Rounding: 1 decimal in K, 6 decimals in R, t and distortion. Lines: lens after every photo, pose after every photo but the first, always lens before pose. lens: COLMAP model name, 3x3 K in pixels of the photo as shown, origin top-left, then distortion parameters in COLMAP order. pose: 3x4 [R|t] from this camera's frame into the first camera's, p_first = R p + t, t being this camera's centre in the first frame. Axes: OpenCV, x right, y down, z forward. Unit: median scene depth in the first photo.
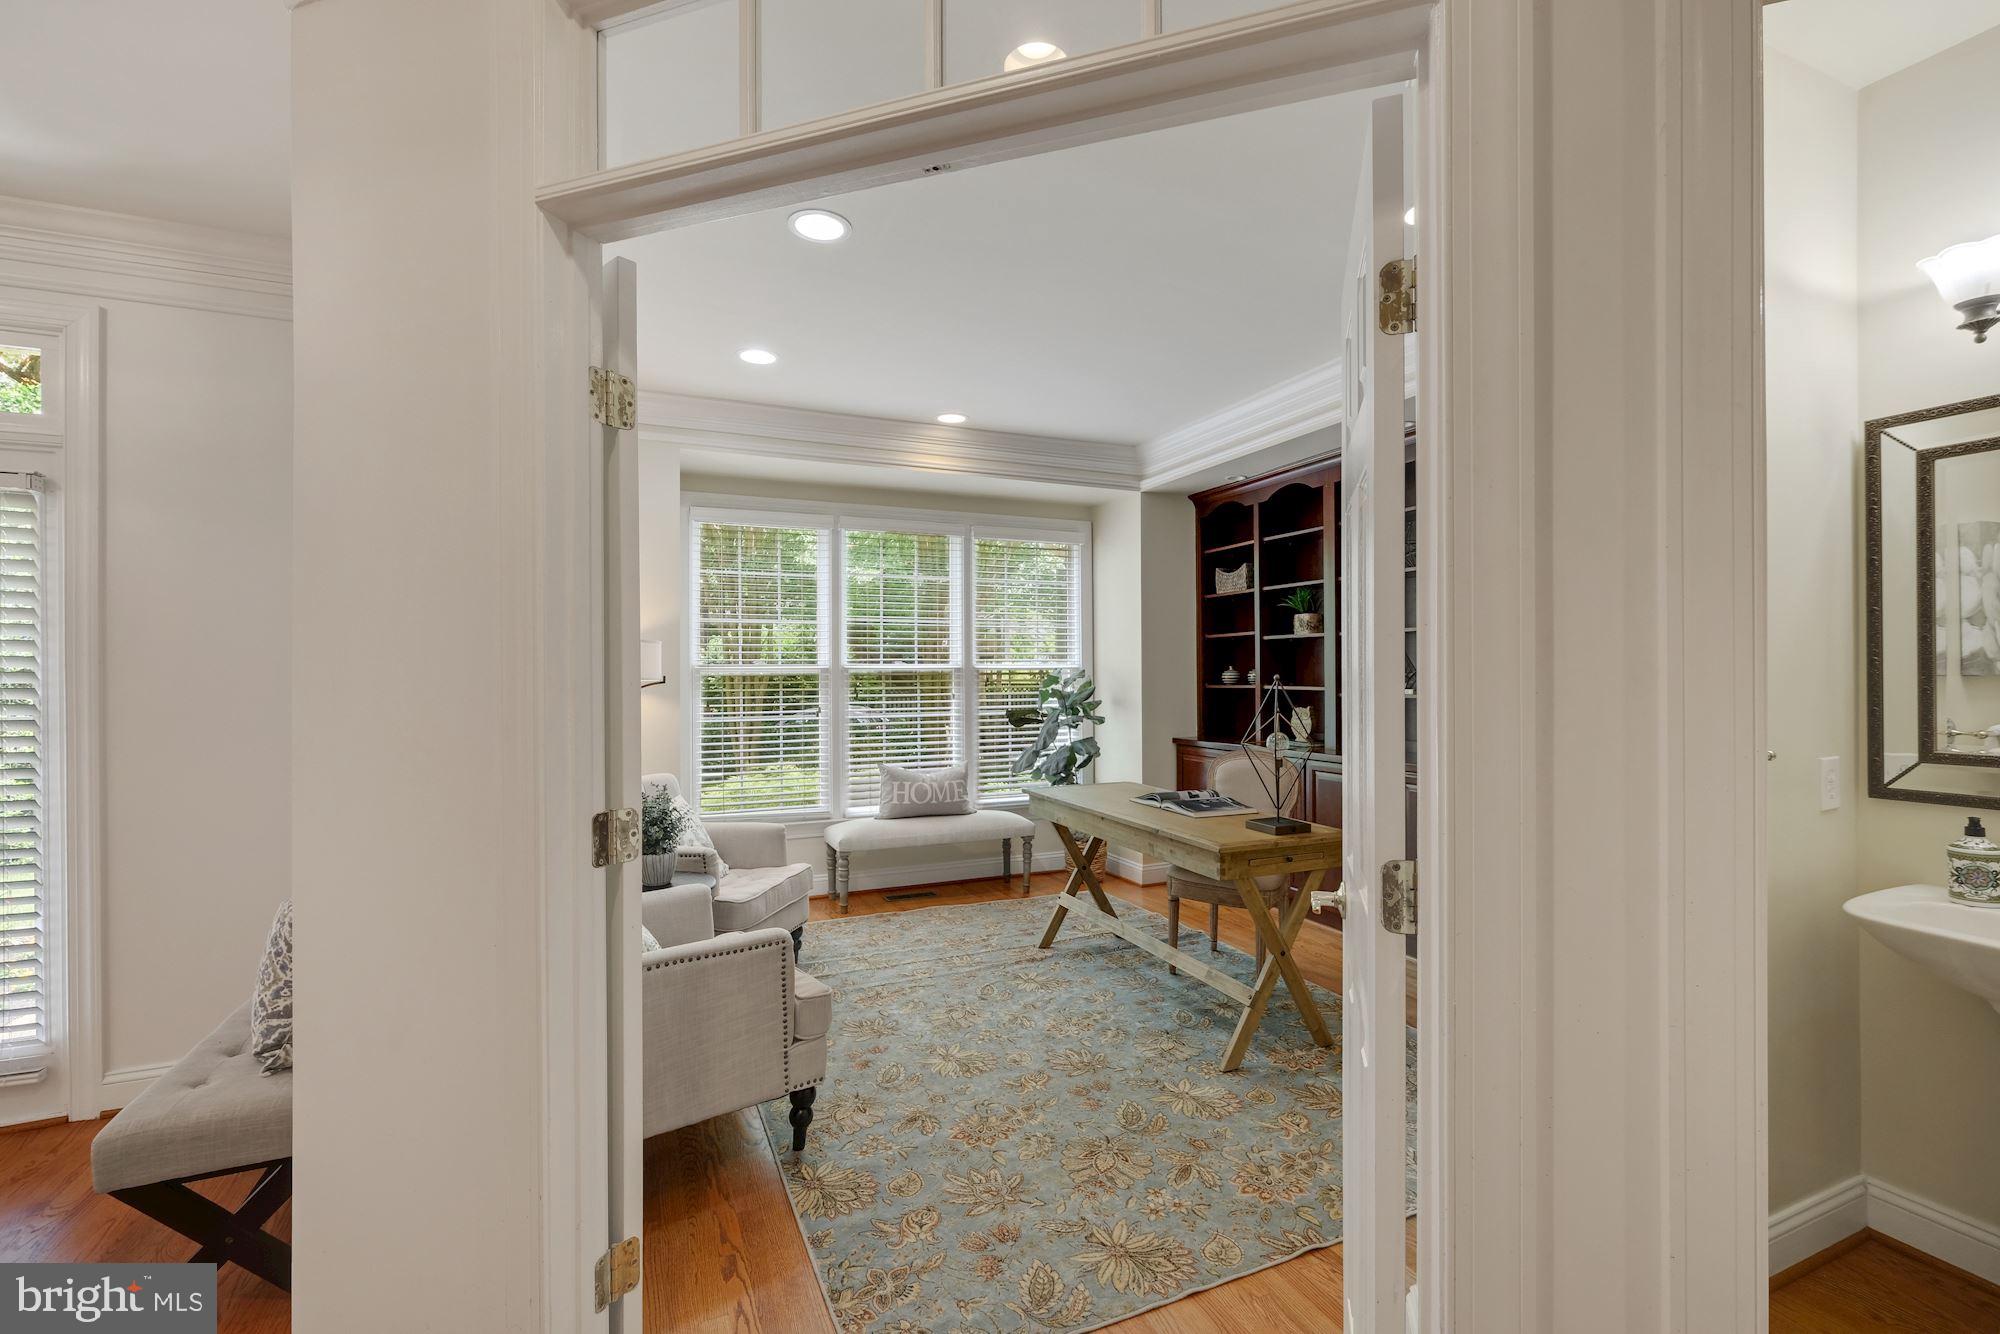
lens RADIAL K [[883.7, 0, 1002.6], [0, 883.7, 669.8], [0, 0, 1]] dist [-0.005419, 0.000635]
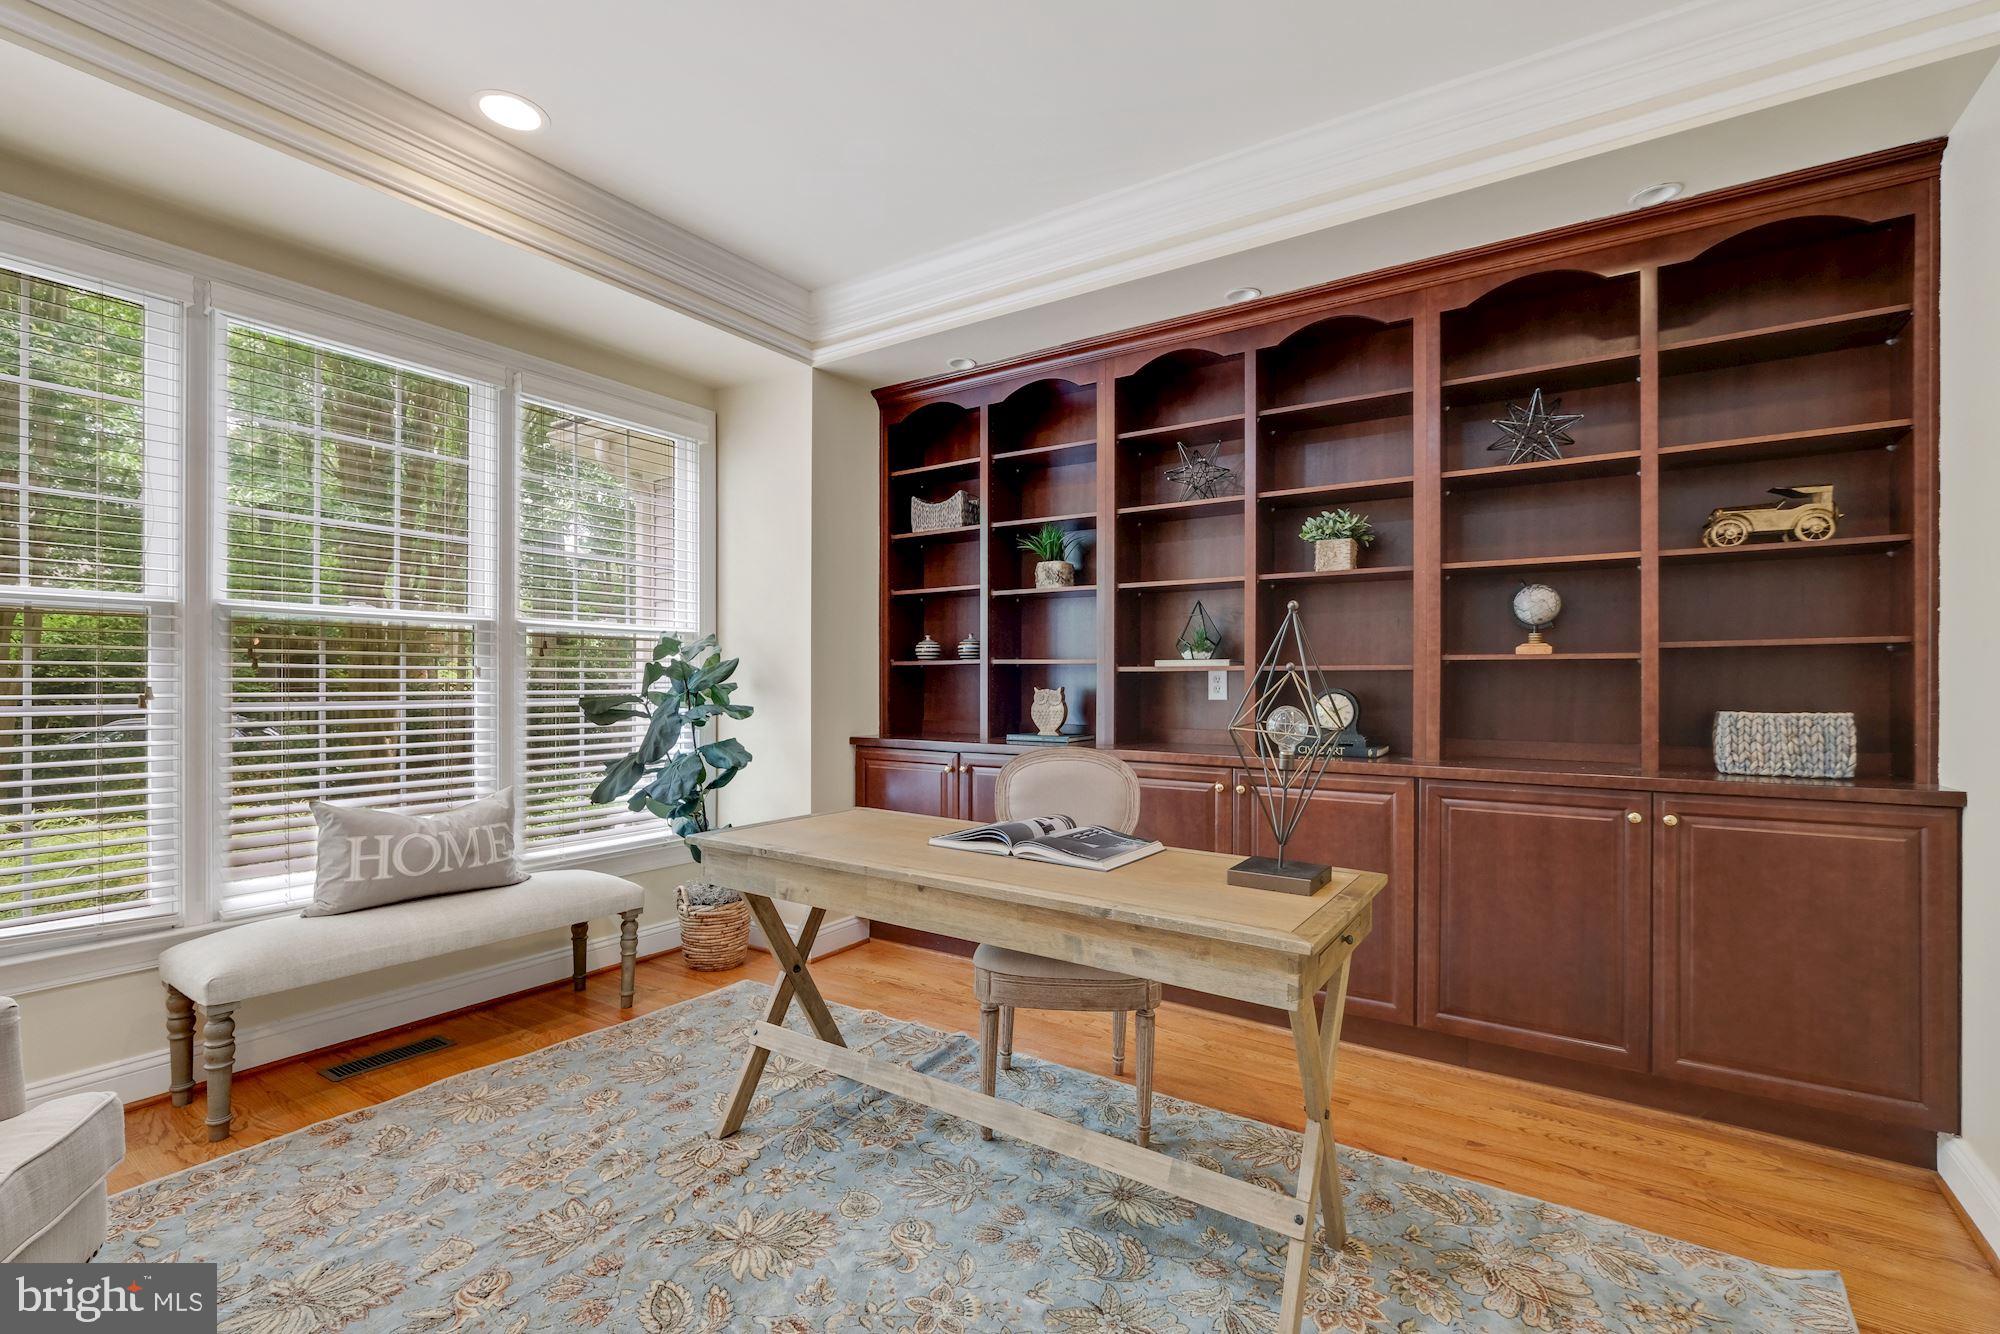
lens RADIAL K [[883.7, 0, 1011.0], [0, 883.7, 682.0], [0, 0, 1]] dist [-0.005419, 0.000635]
pose [[0.840249, 0.007800, 0.542144, -0.079260], [-0.010523, 0.999943, 0.001922, 0.033851], [-0.542098, -0.007321, 0.840283, 0.376854]]
